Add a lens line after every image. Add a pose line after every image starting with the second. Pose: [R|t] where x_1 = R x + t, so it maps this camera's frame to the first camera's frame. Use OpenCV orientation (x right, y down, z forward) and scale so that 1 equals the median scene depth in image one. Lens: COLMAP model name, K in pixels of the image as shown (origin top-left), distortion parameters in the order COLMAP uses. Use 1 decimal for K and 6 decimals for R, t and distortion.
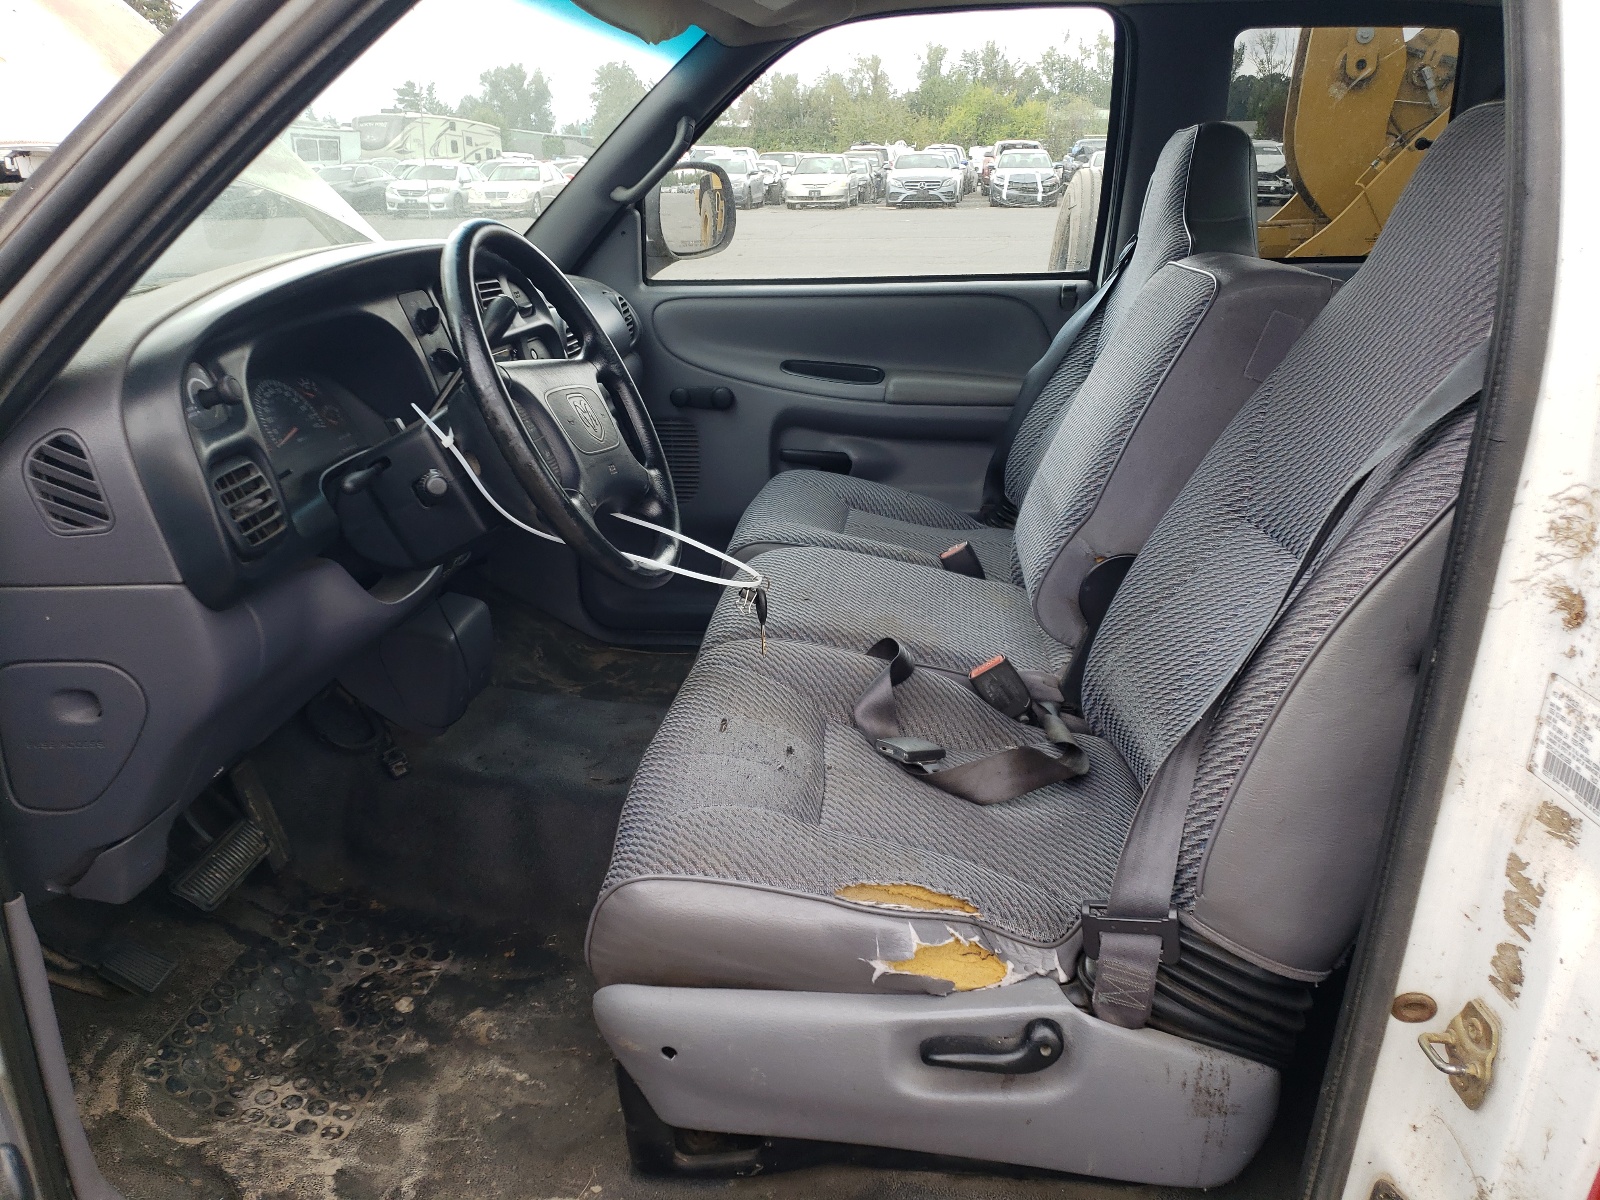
lens RADIAL K [[1188.3, 0, 797.8], [0, 1188.3, 601.2], [0, 0, 1]] dist [-0.023472, -0.007286]
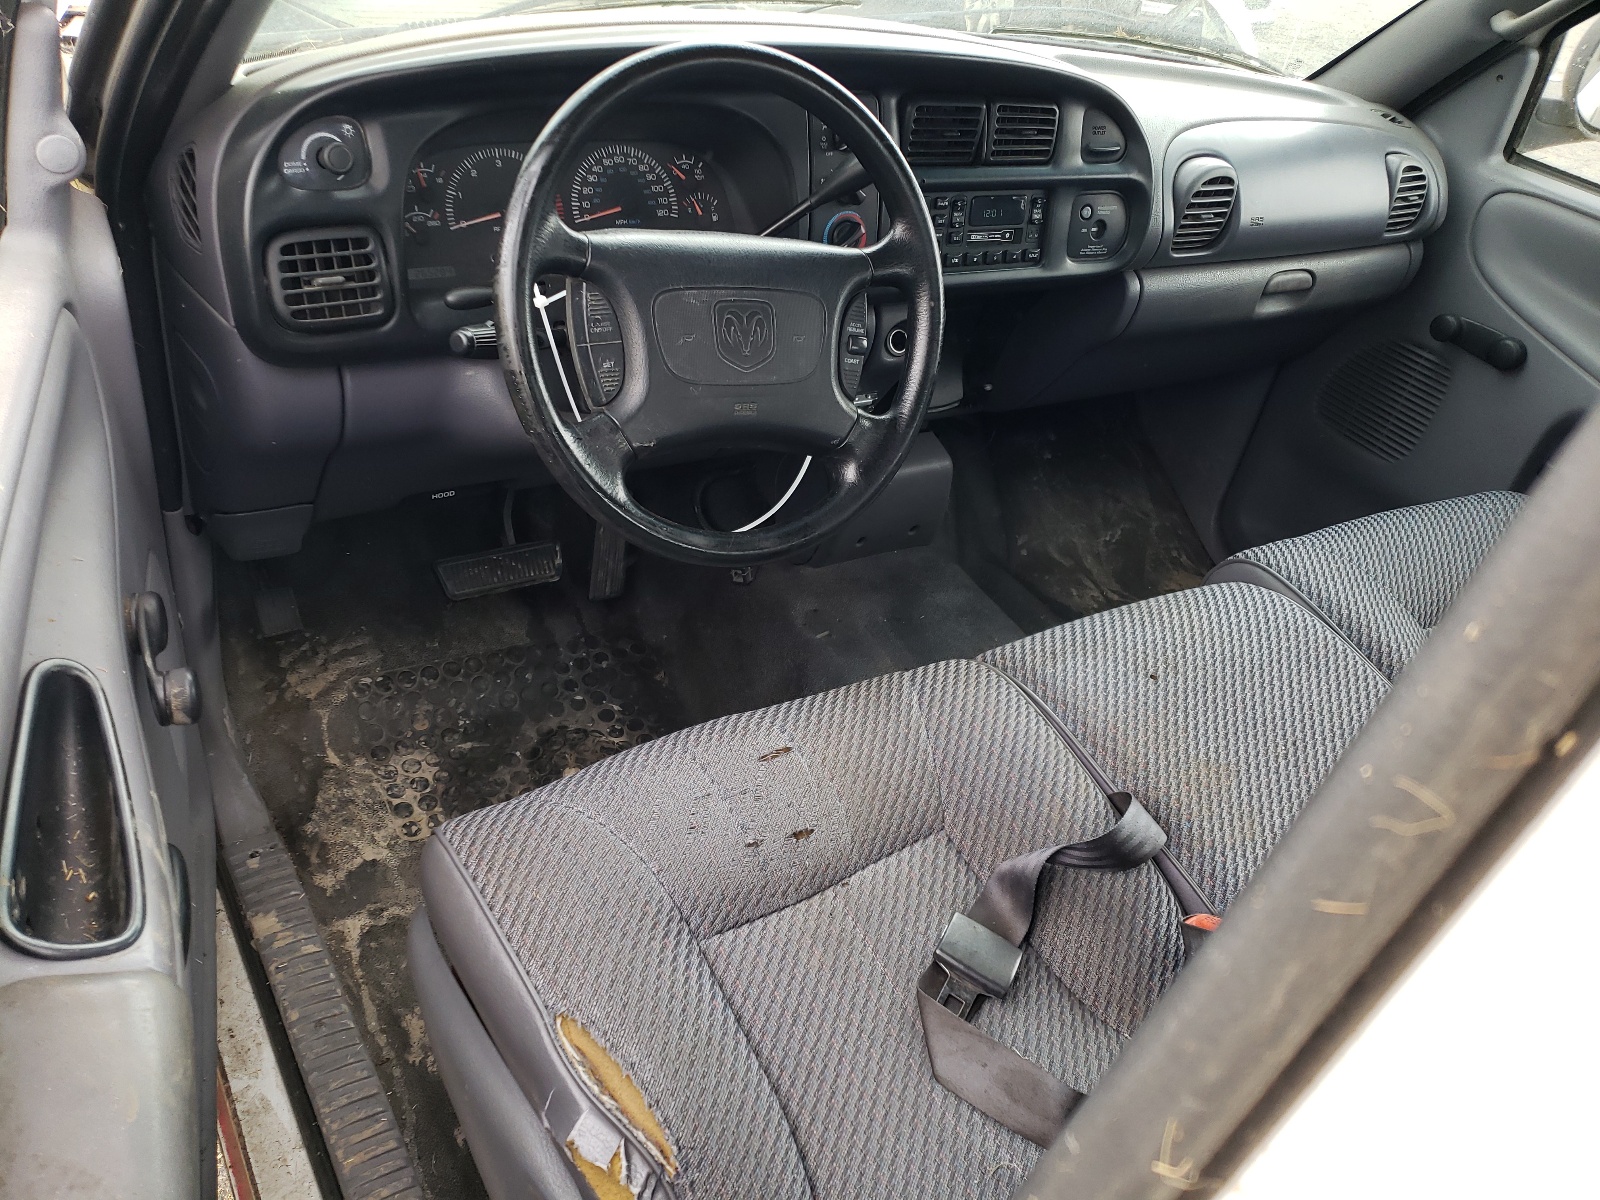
lens RADIAL K [[1188.3, 0, 799.6], [0, 1188.3, 606.3], [0, 0, 1]] dist [-0.023472, -0.007286]
pose [[0.592632, 0.546010, -0.592166, 0.370335], [-0.398329, 0.837655, 0.373722, -0.289324], [0.700087, 0.014397, 0.713912, 0.462344]]
